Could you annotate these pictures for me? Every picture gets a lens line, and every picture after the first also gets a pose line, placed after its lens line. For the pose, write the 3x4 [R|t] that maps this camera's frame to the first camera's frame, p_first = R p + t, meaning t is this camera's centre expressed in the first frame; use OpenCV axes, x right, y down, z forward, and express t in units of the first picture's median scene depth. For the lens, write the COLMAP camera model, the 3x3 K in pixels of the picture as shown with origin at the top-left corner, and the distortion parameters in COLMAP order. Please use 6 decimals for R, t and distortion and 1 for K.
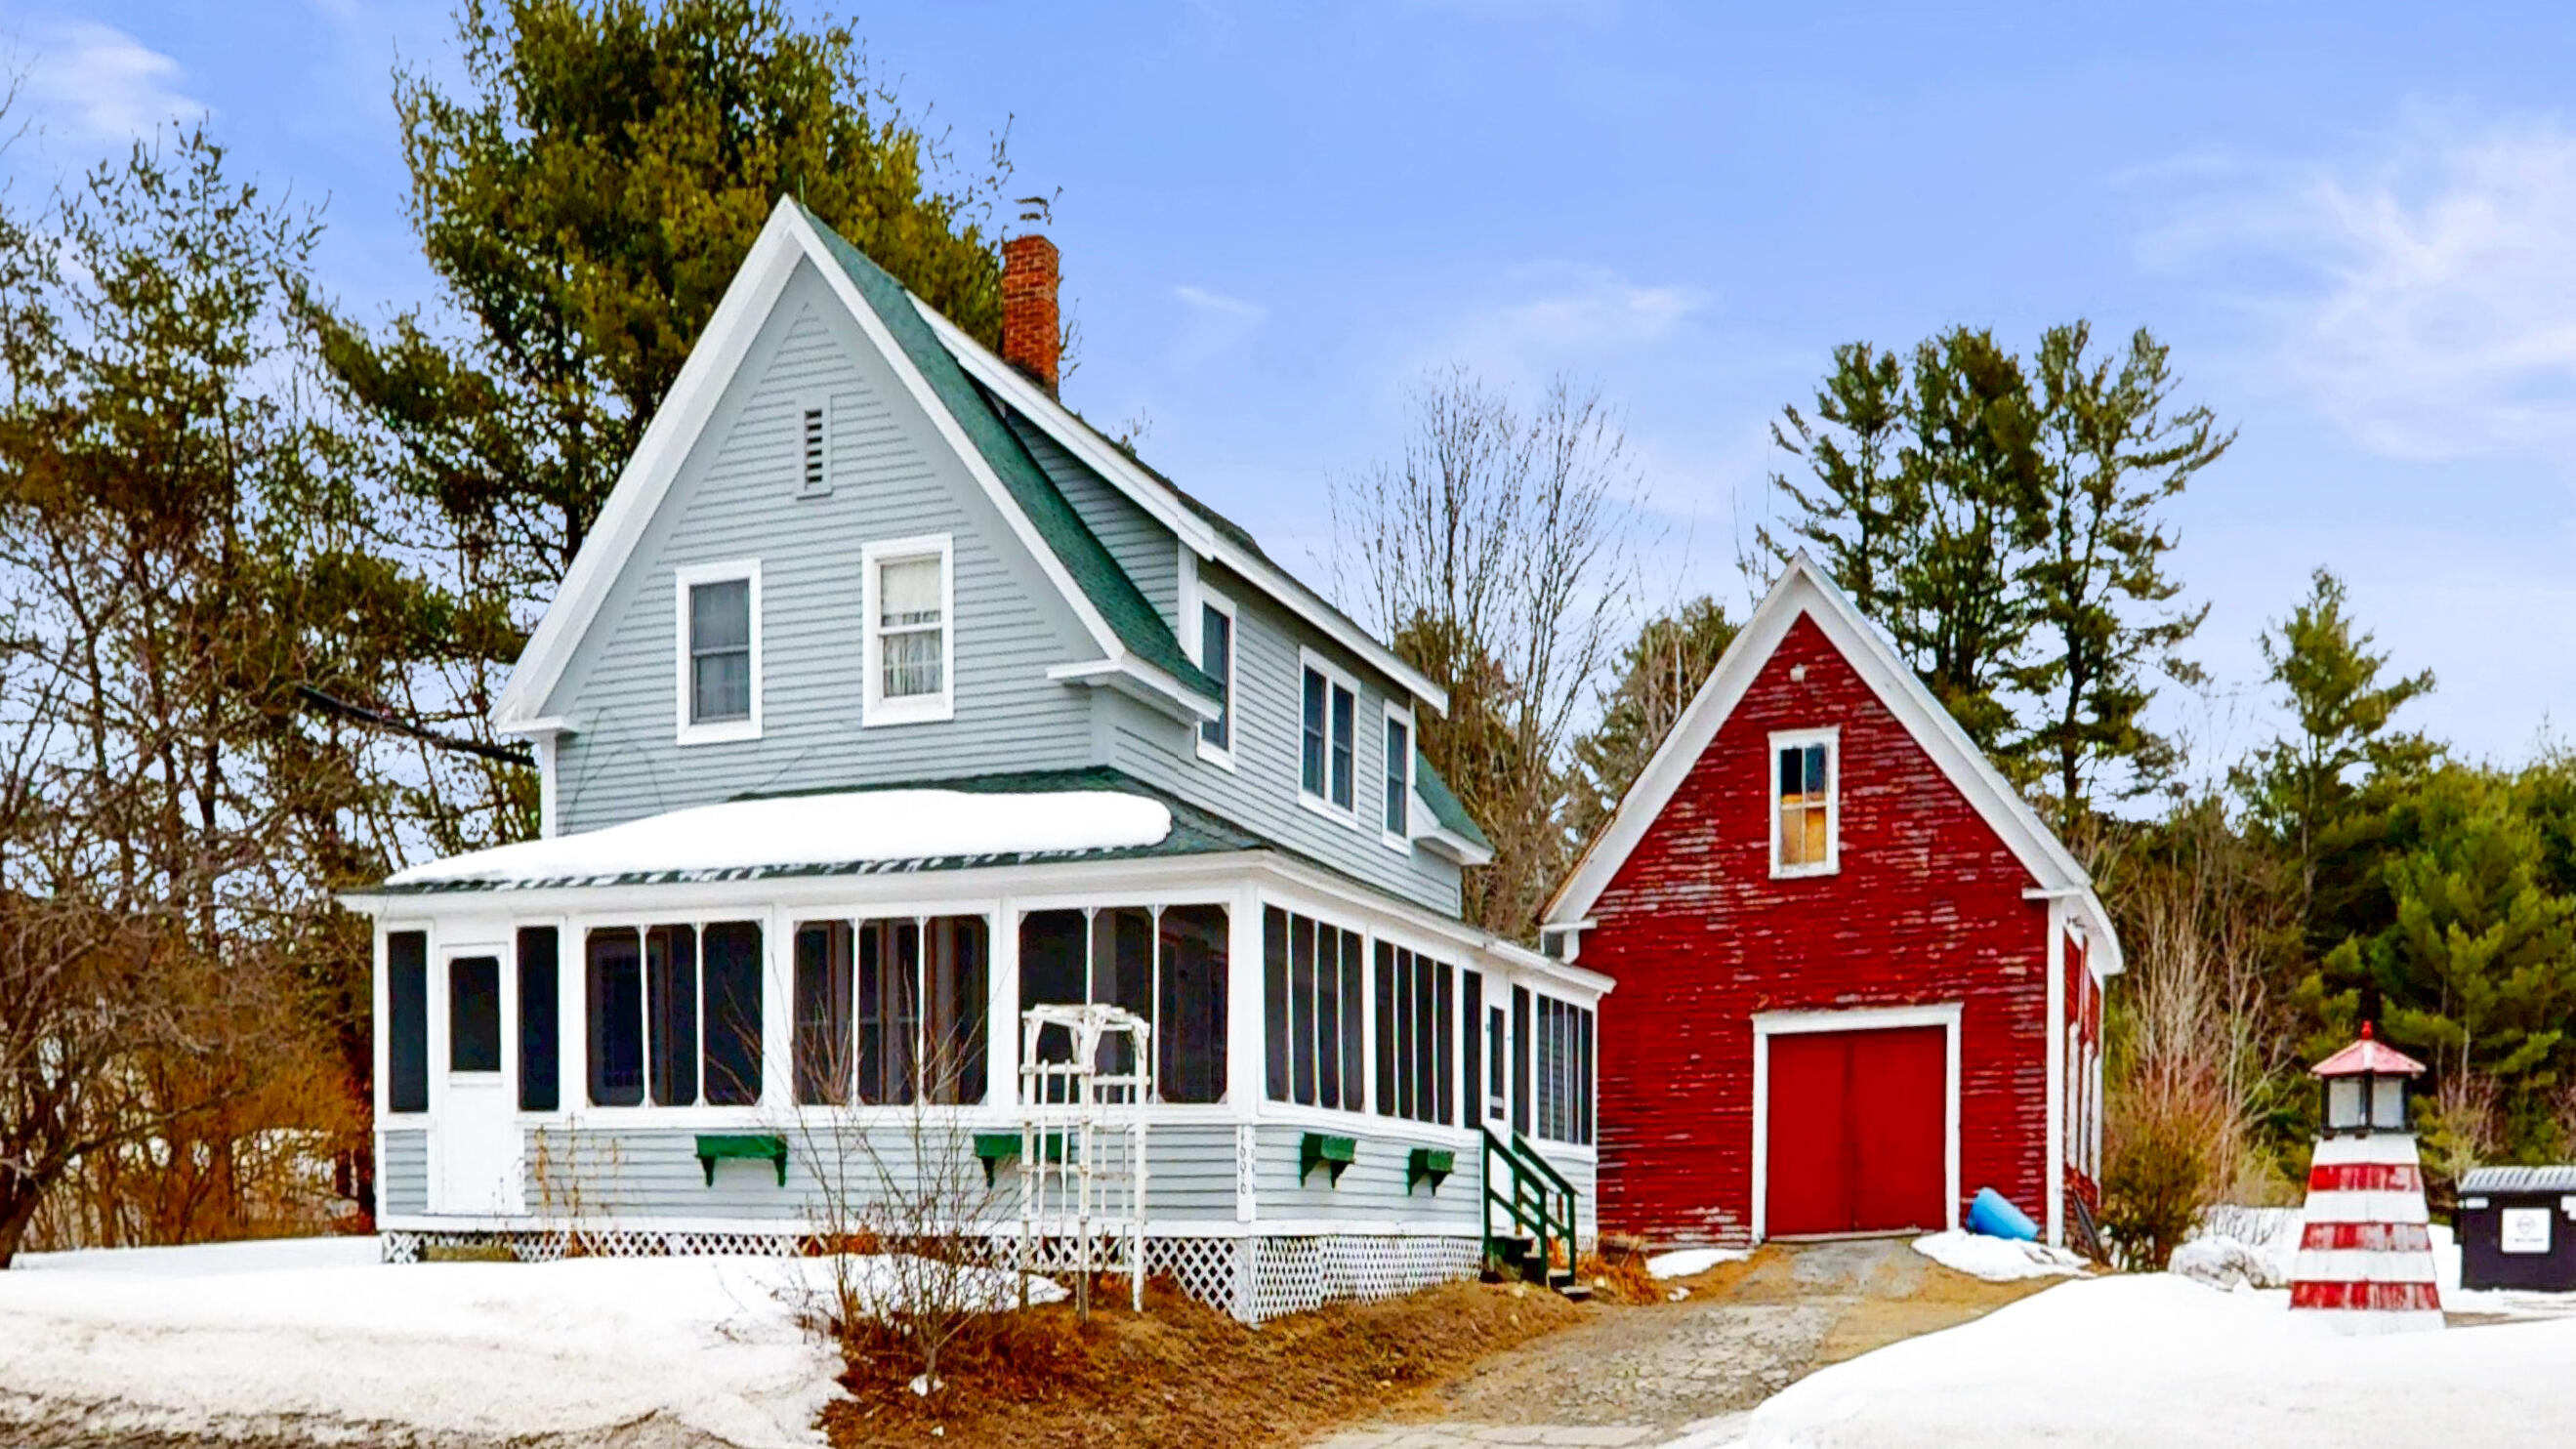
lens RADIAL K [[2938.9, 0, 1297.5], [0, 2938.9, 720.2], [0, 0, 1]] dist [0.022658, 0.000000]
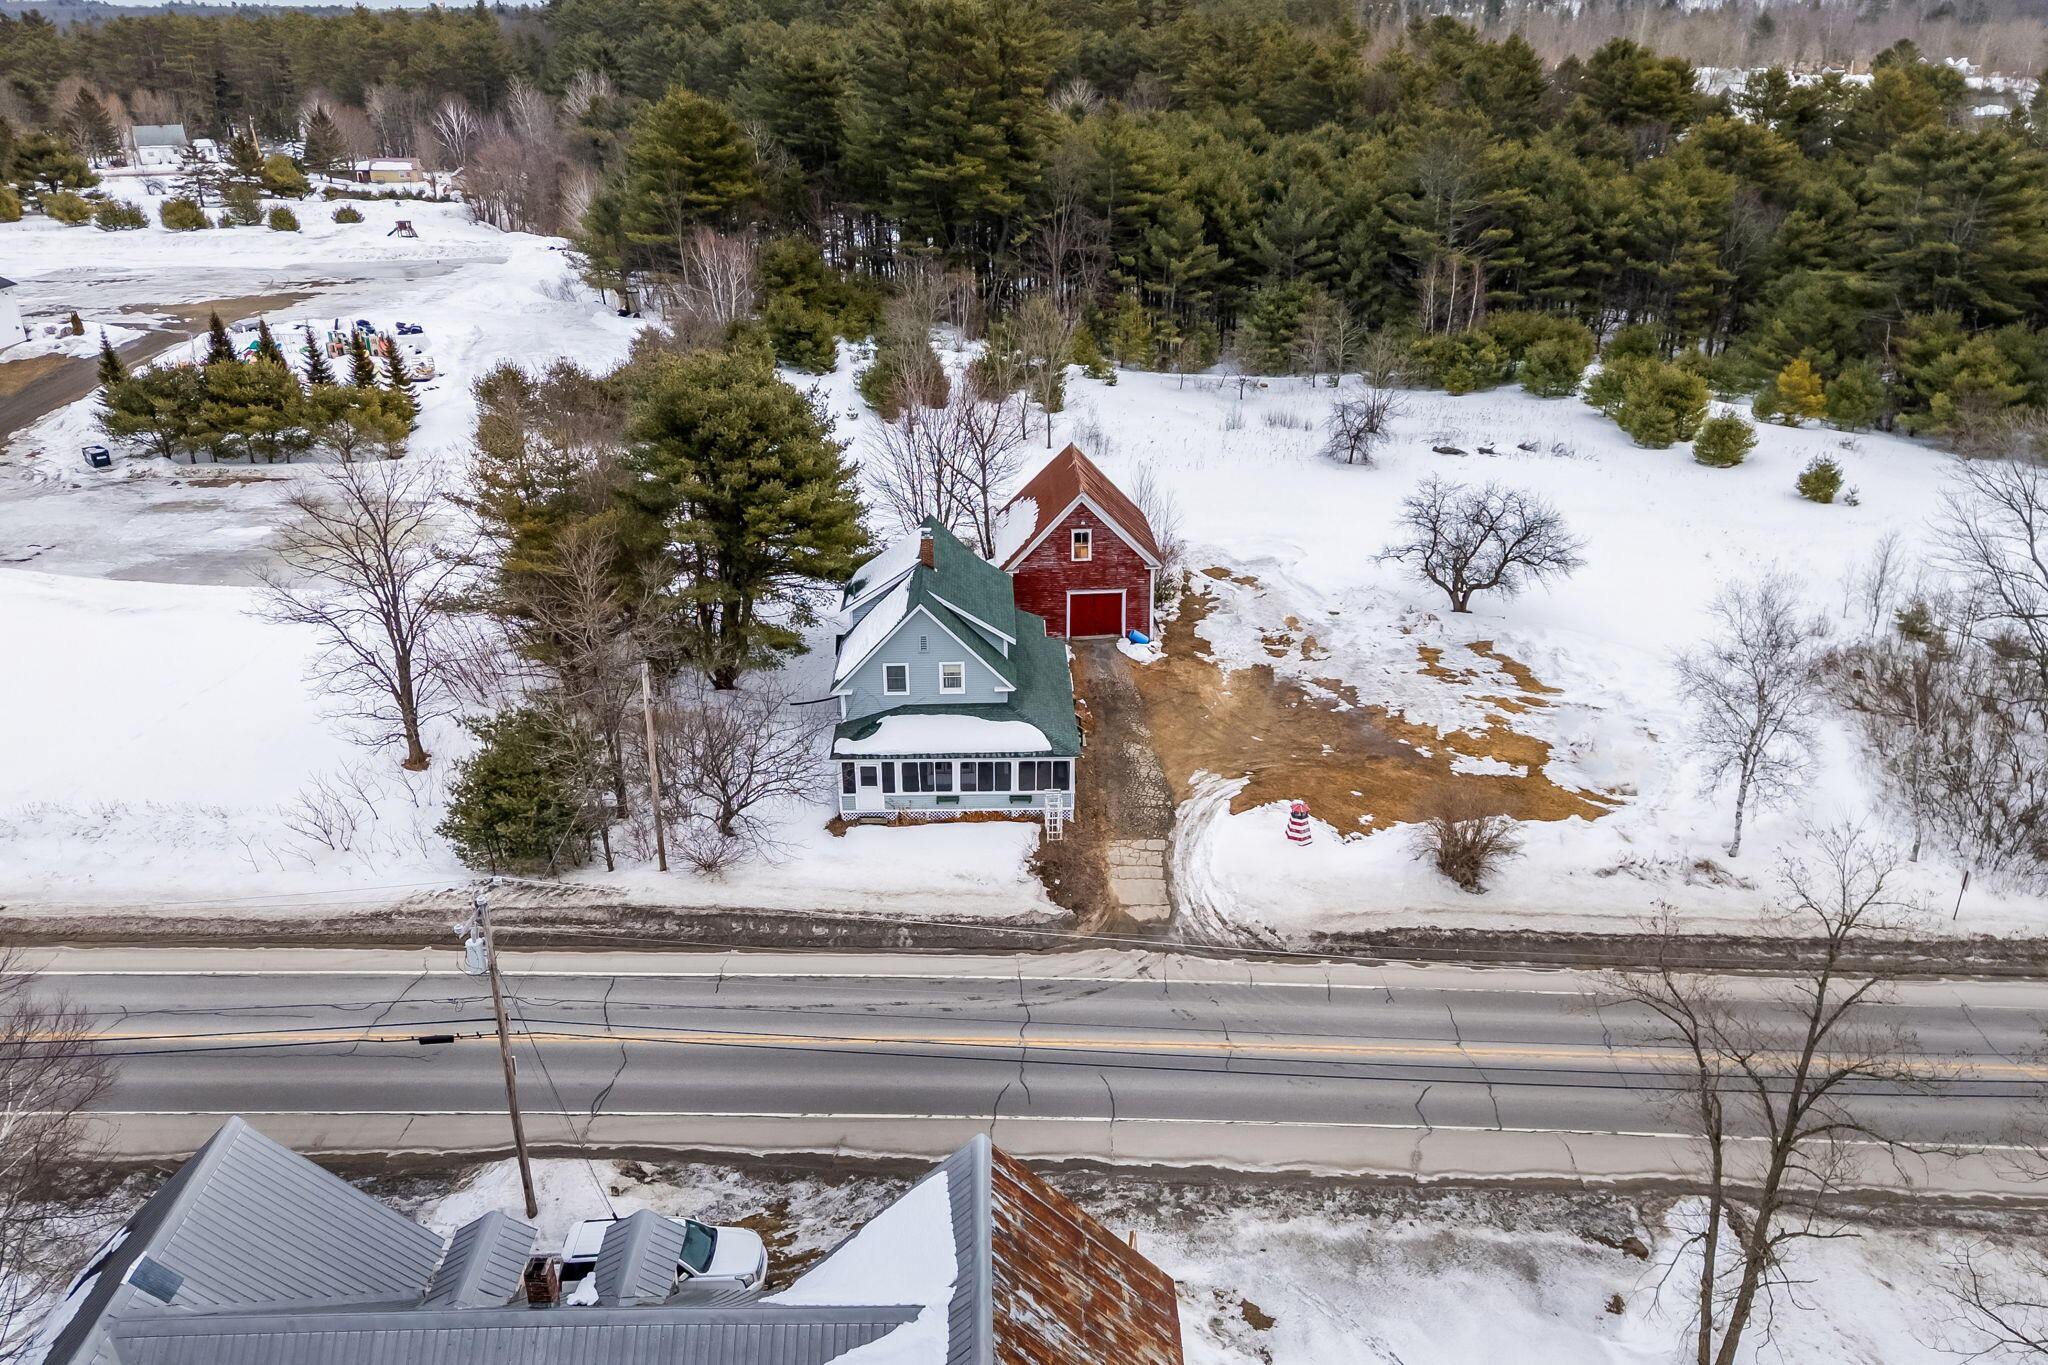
lens RADIAL K [[1494.8, 0, 1025.1], [0, 1494.8, 683.7], [0, 0, 1]] dist [0.074173, -0.058615]
pose [[0.939218, -0.238092, 0.247349, -0.553954], [0.087207, 0.862279, 0.498869, -1.064700], [-0.332060, -0.446976, 0.830631, -0.833950]]
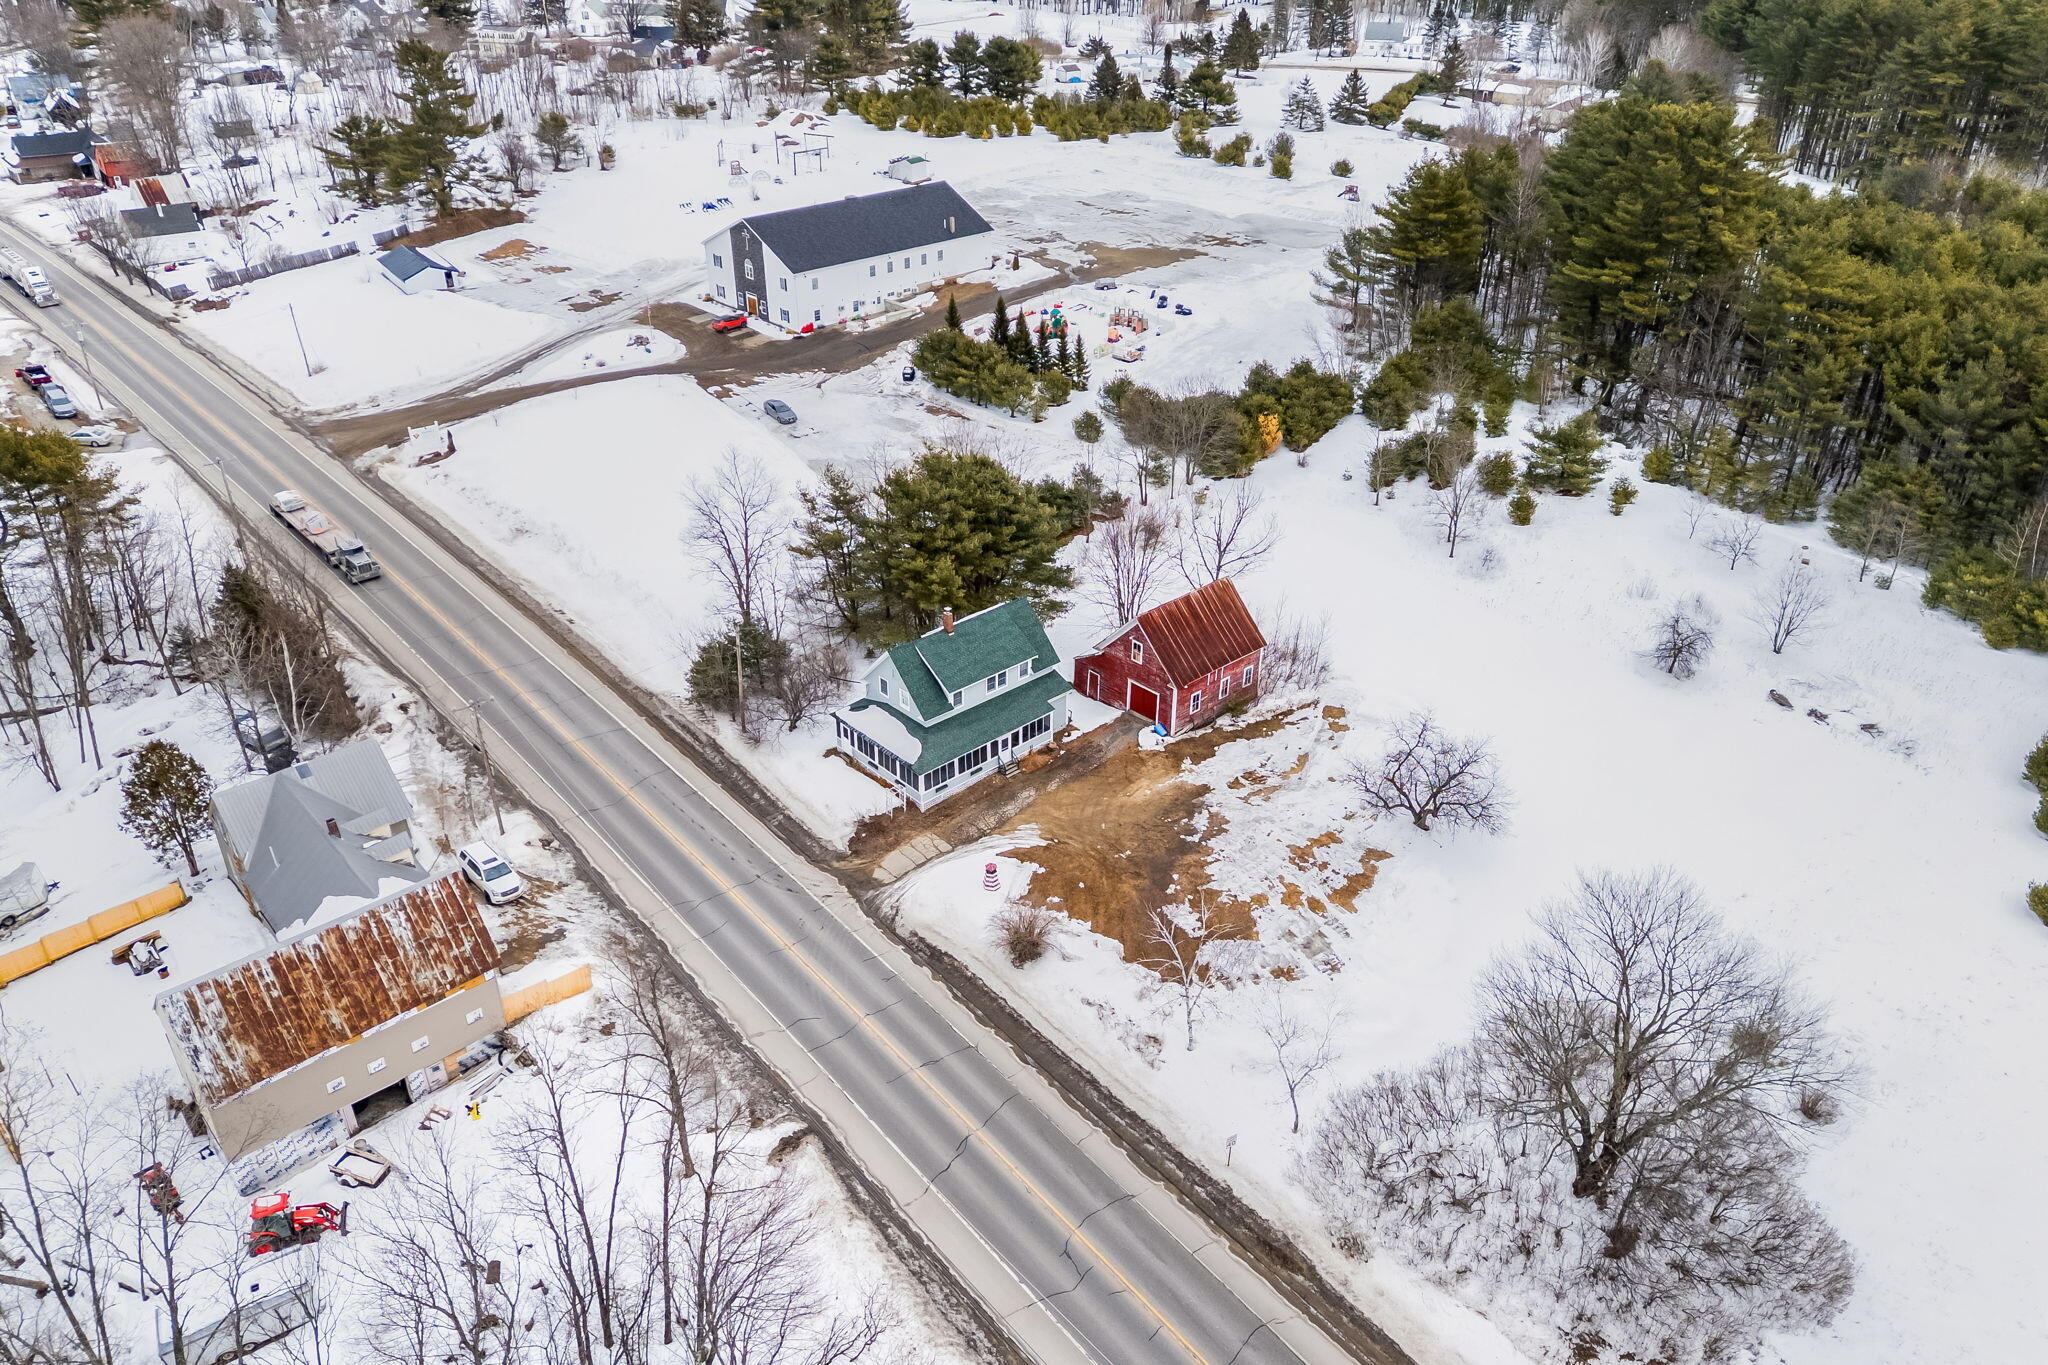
lens RADIAL K [[1494.8, 0, 1022.8], [0, 1494.8, 680.0], [0, 0, 1]] dist [0.074173, -0.058615]
pose [[0.849227, 0.158652, -0.503630, 1.872375], [0.142250, 0.849792, 0.507562, -1.791226], [0.508506, -0.502677, 0.699098, -1.303525]]
